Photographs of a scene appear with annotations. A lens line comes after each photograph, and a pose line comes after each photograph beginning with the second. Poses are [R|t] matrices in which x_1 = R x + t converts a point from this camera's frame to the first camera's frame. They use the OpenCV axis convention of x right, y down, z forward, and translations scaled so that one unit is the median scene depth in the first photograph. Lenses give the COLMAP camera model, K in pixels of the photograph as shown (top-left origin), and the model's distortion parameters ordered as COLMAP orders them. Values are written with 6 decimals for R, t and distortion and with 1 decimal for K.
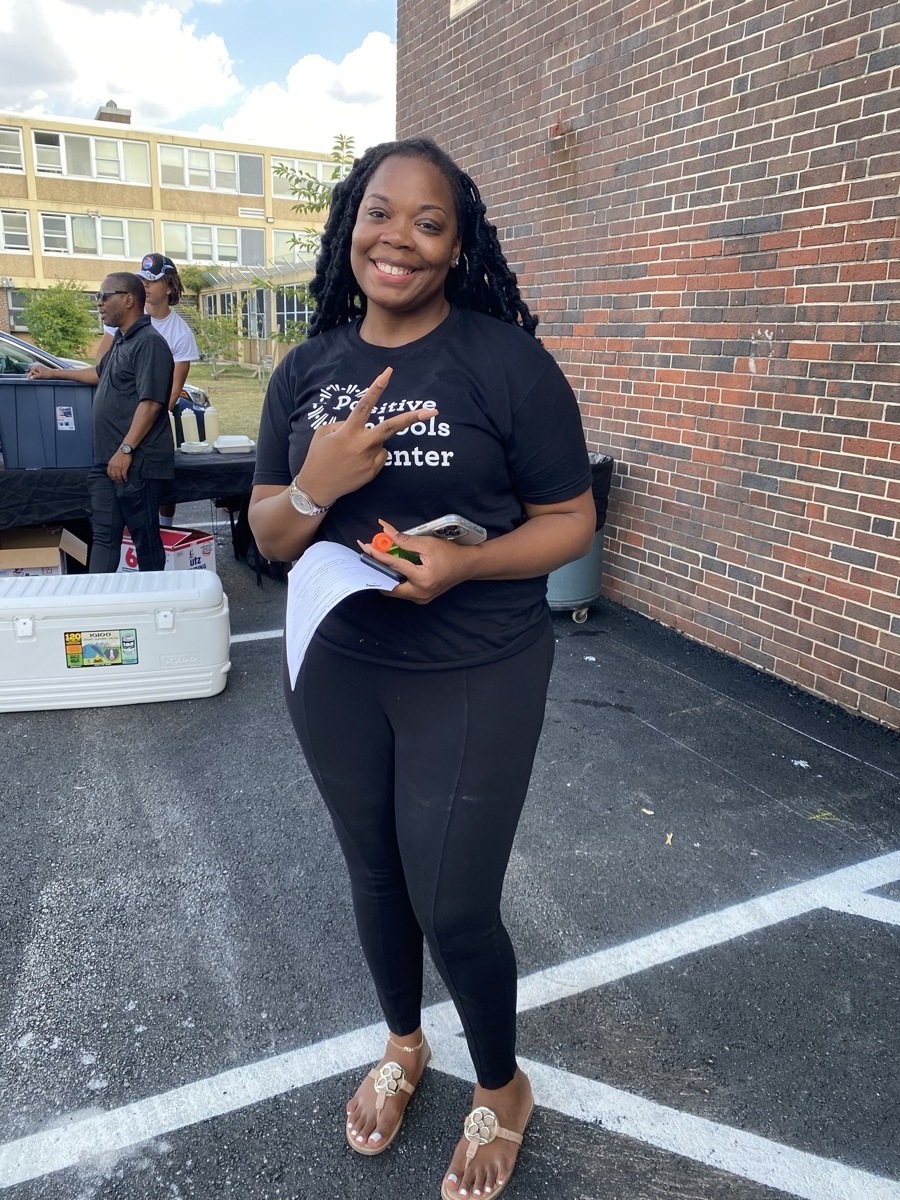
lens RADIAL K [[914.4, 0, 455.8], [0, 914.4, 578.3], [0, 0, 1]] dist [0.024340, -0.018629]
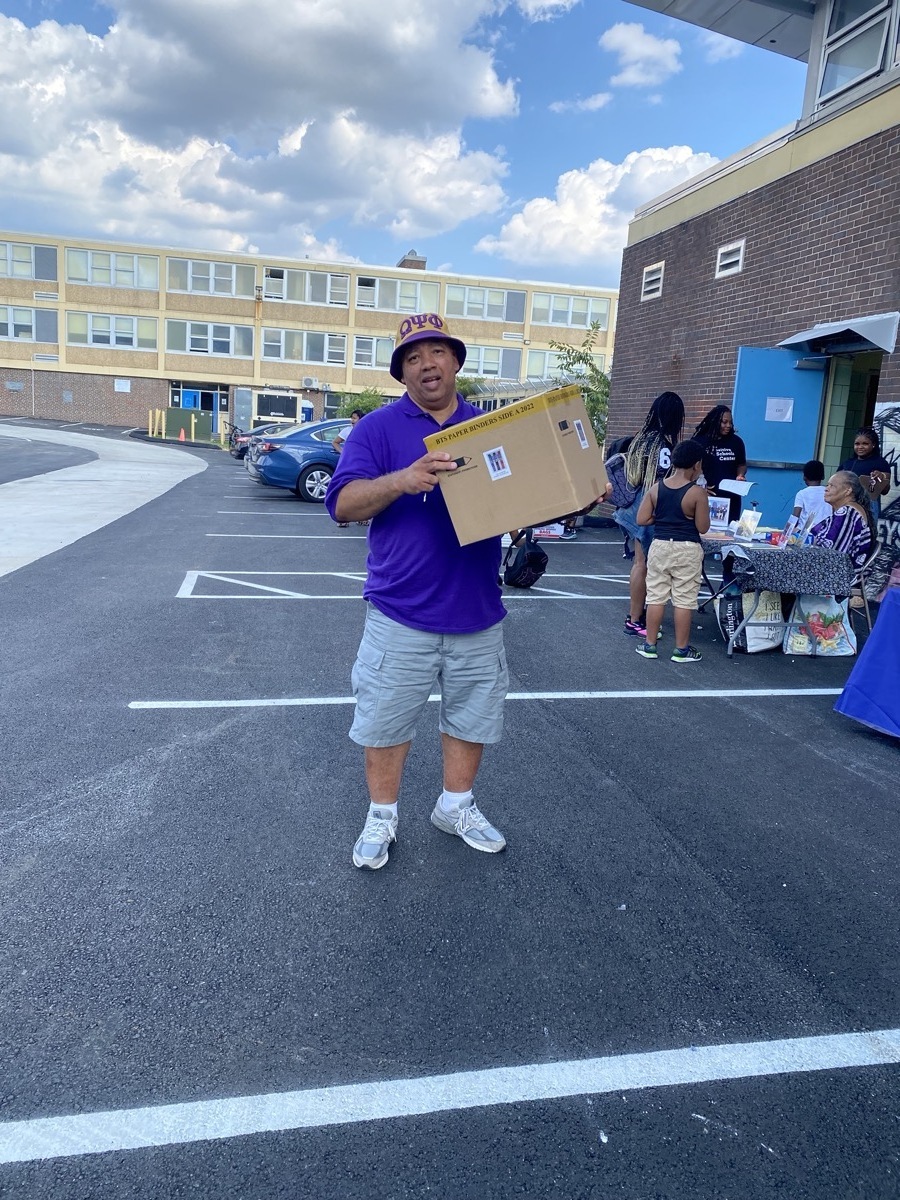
lens RADIAL K [[914.4, 0, 455.8], [0, 914.4, 578.3], [0, 0, 1]] dist [0.024340, -0.018629]
pose [[0.968582, 0.075986, -0.236802, 0.021675], [-0.100457, 0.990582, -0.093033, 0.051268], [0.227503, 0.113898, 0.967093, -0.189779]]
